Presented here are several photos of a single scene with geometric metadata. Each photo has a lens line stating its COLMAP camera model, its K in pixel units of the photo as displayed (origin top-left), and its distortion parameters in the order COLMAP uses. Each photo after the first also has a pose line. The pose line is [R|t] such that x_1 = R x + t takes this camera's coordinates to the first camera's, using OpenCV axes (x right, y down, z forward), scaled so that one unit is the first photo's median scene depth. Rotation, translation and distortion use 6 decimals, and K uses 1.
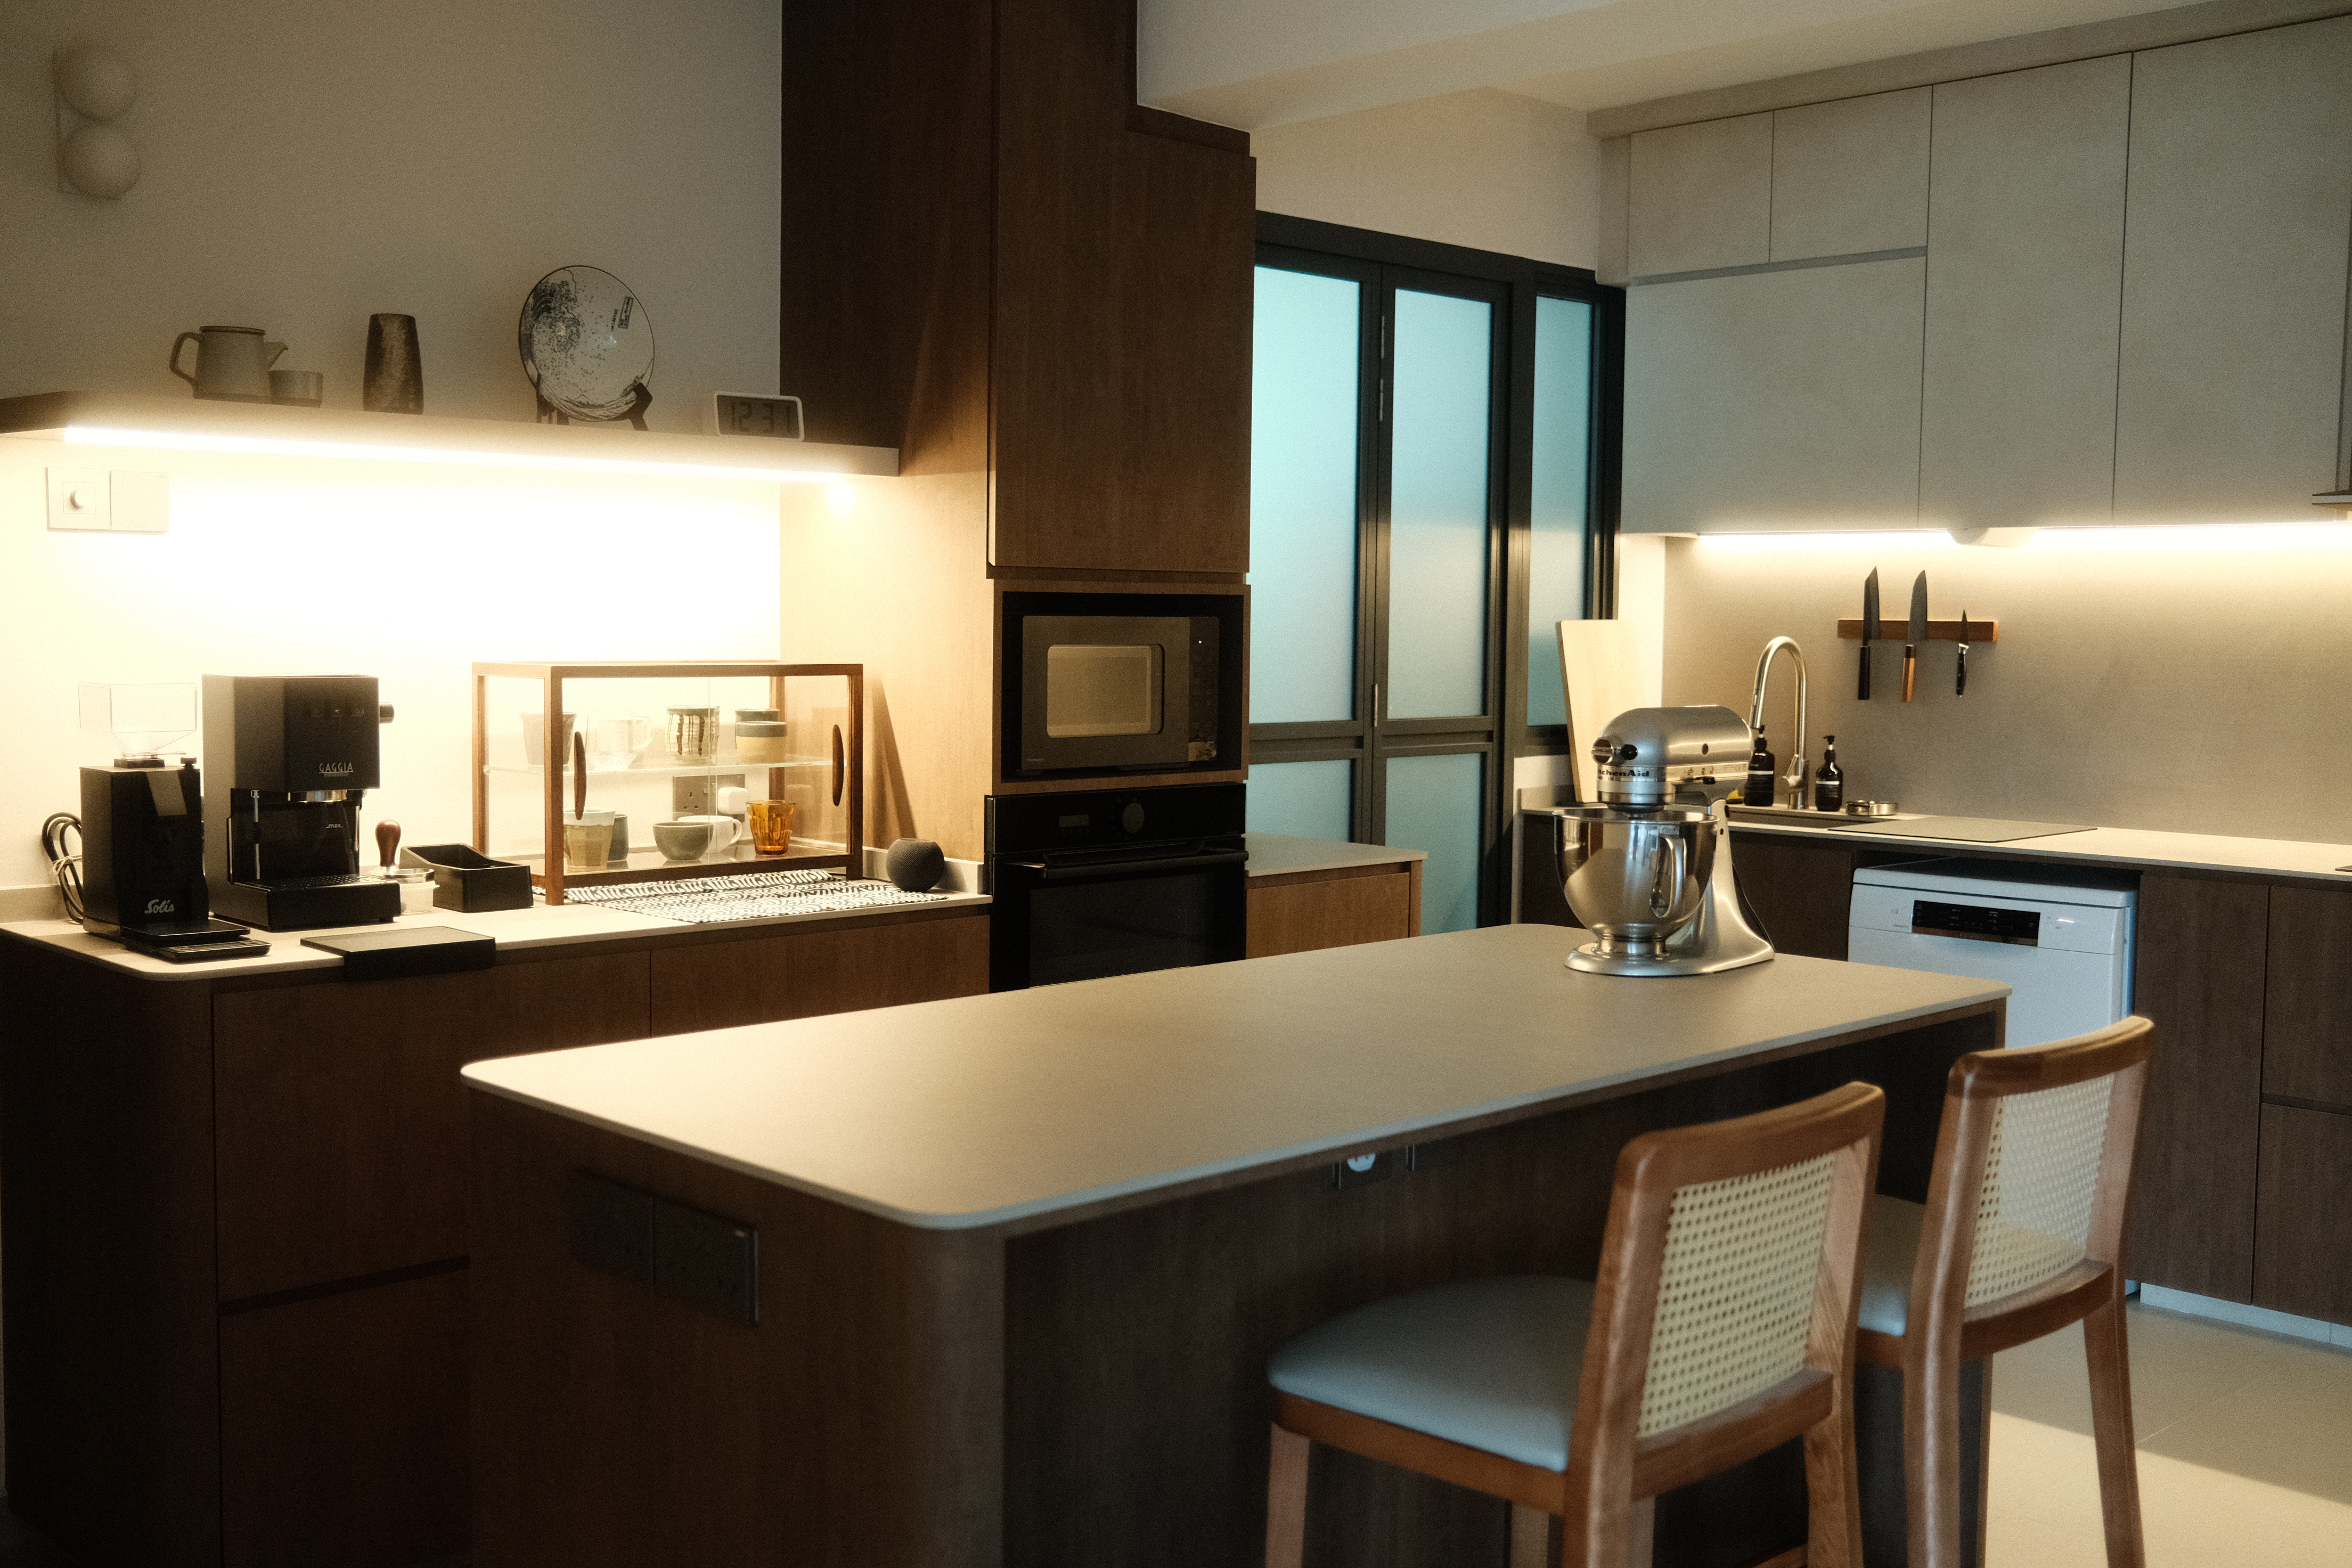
lens RADIAL K [[2384.1, 0, 1171.3], [0, 2384.1, 774.0], [0, 0, 1]] dist [-0.017922, 0.000000]
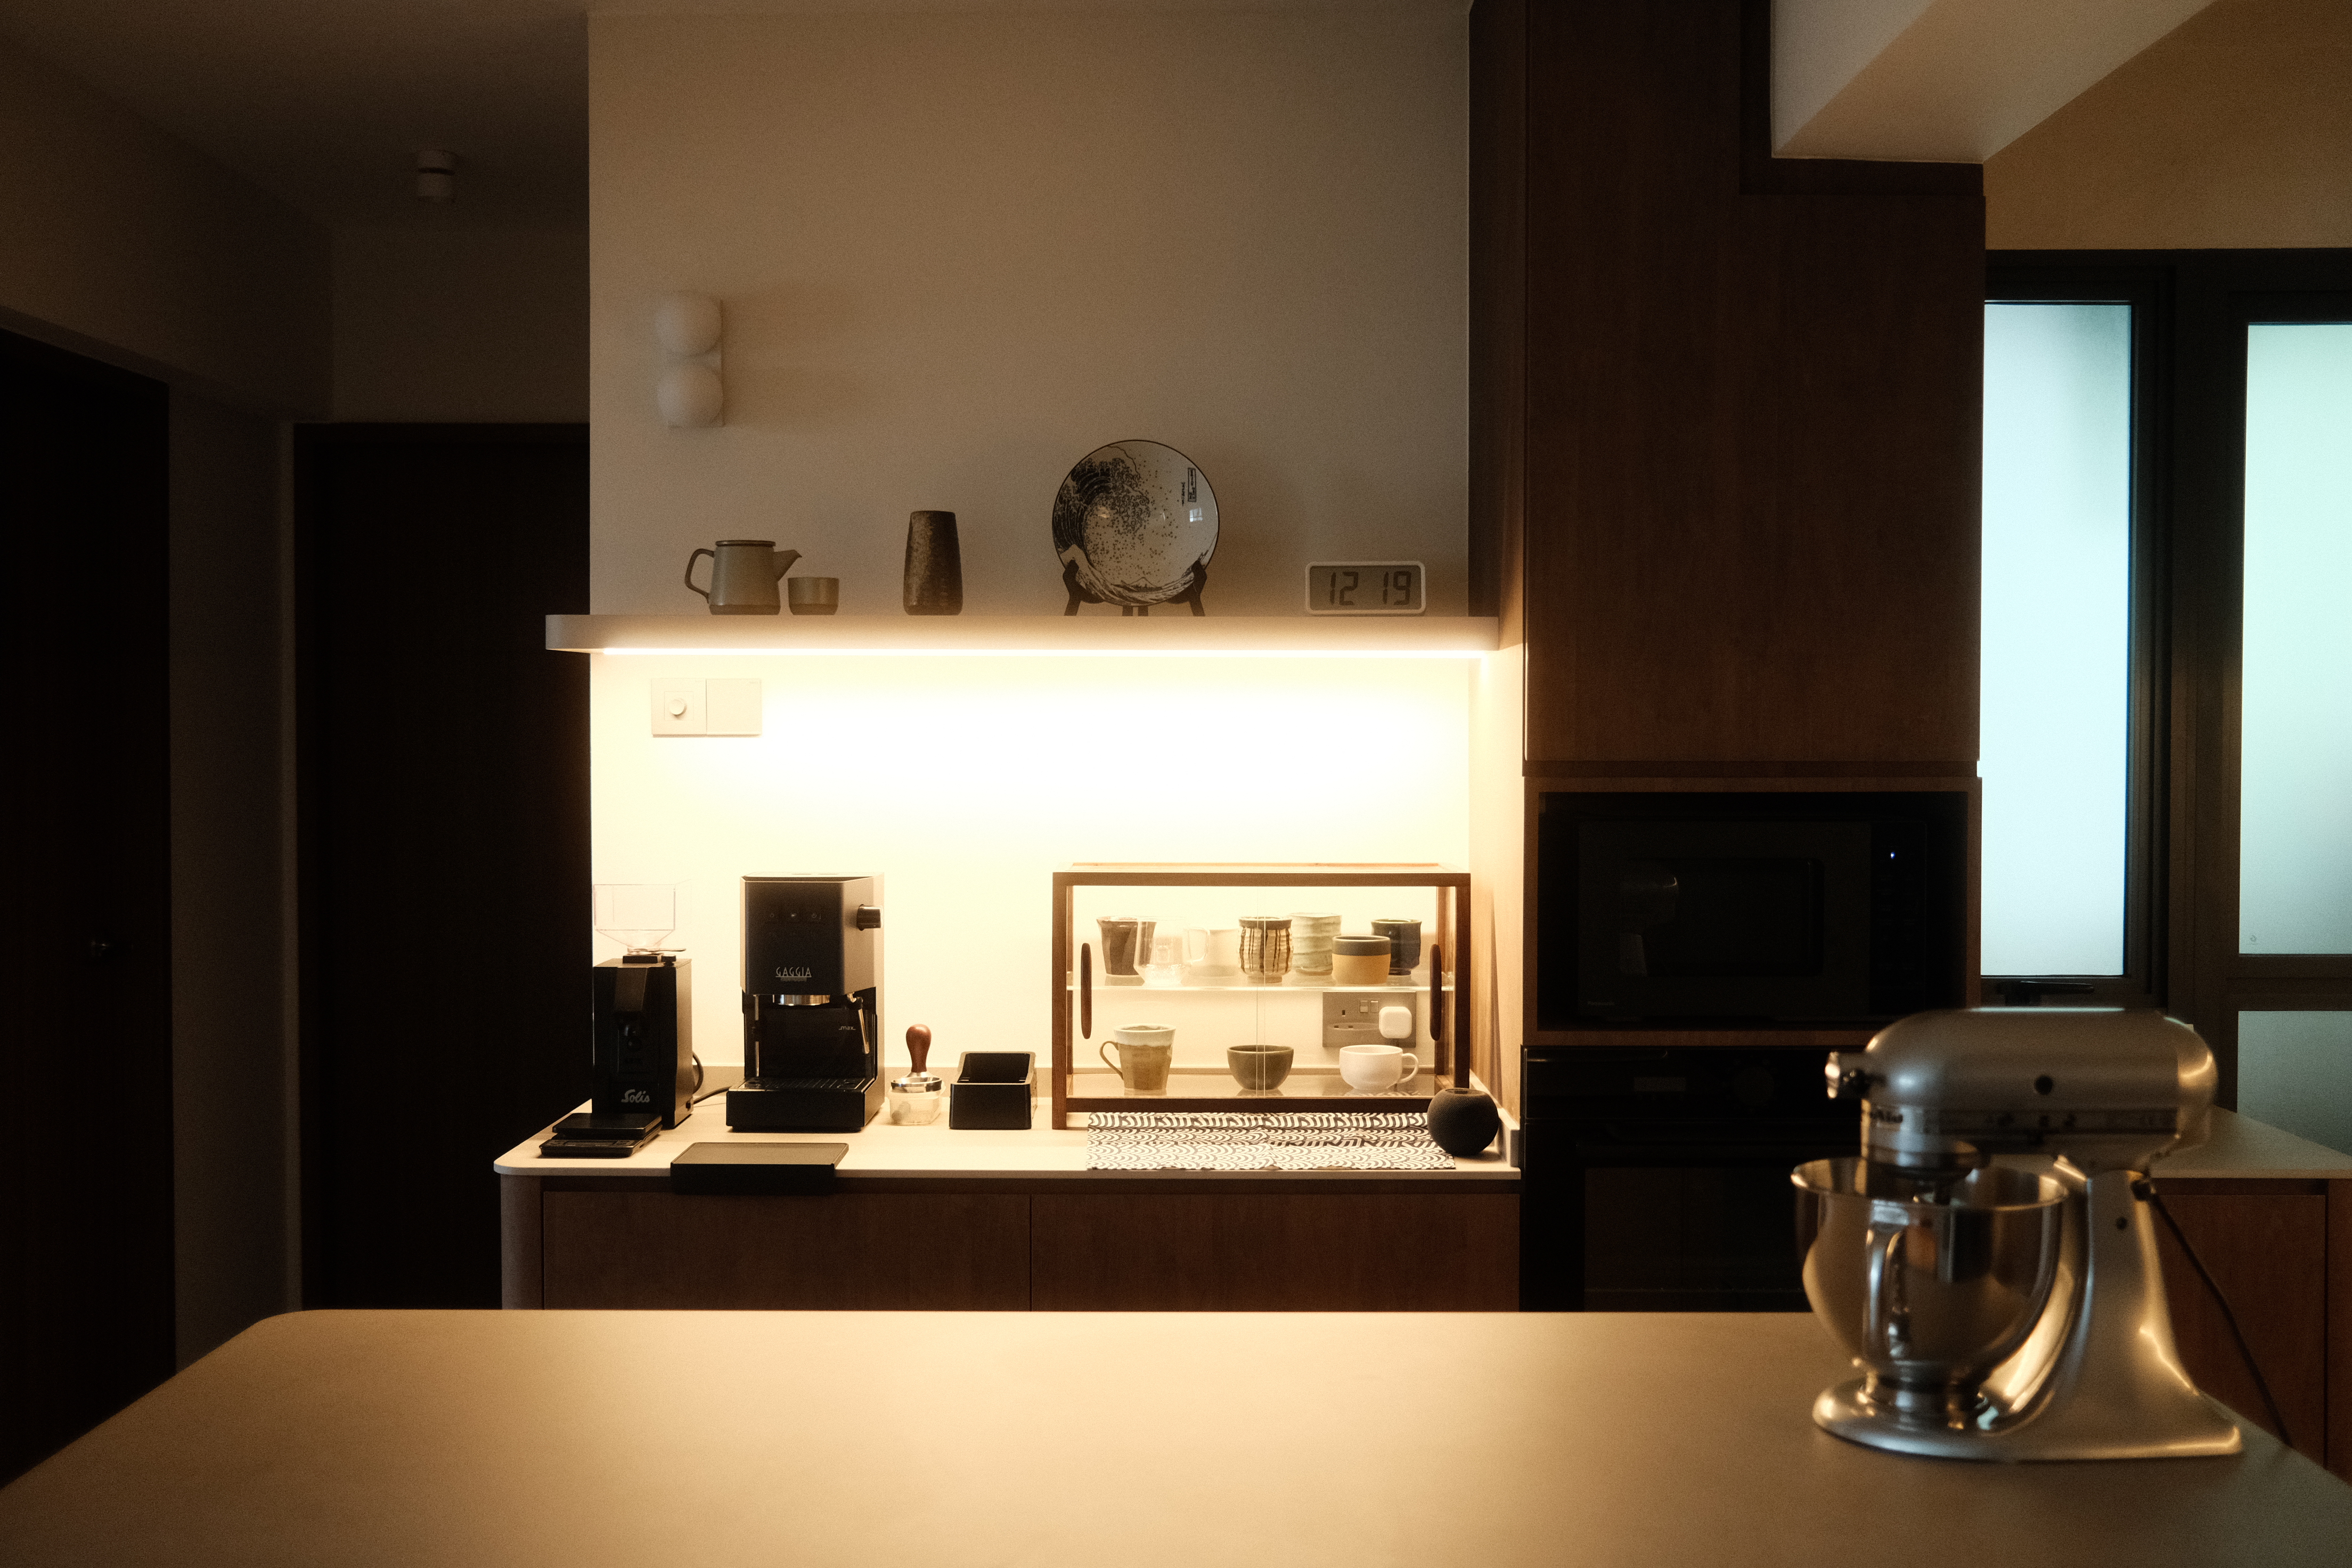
lens RADIAL K [[2384.1, 0, 1190.9], [0, 2384.1, 801.1], [0, 0, 1]] dist [-0.017922, 0.000000]
pose [[0.708796, 0.011342, -0.705322, 0.379739], [-0.040371, 0.998884, -0.024507, -0.045627], [0.704257, 0.045845, 0.708463, 0.325060]]
